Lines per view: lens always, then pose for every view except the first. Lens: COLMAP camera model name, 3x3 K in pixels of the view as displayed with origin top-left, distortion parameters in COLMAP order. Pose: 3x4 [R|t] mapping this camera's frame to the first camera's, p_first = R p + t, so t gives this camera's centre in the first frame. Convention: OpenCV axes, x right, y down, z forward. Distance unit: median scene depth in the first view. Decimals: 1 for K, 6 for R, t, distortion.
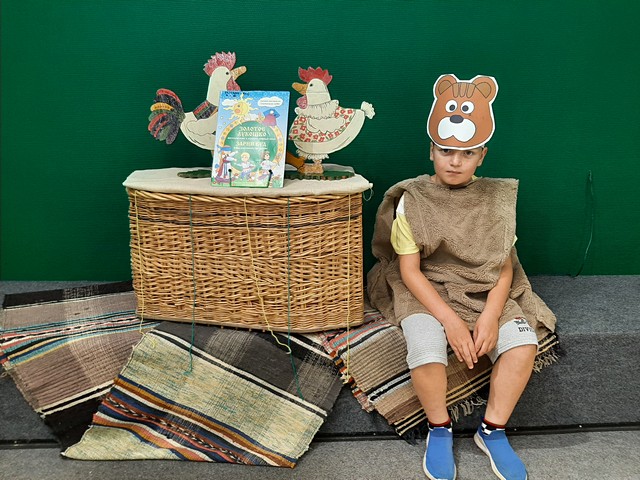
lens RADIAL K [[527.7, 0, 320.0], [0, 527.7, 240.0], [0, 0, 1]] dist [0.106522, -0.214020]
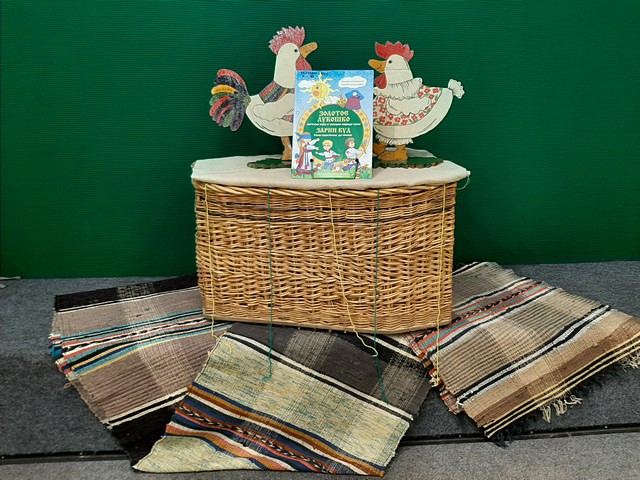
lens RADIAL K [[527.7, 0, 320.0], [0, 527.7, 240.0], [0, 0, 1]] dist [0.106522, -0.214020]
pose [[0.999777, -0.019927, 0.006940, -0.154231], [0.019527, 0.998371, 0.053611, -0.040698], [-0.007997, -0.053463, 0.998538, 0.080930]]
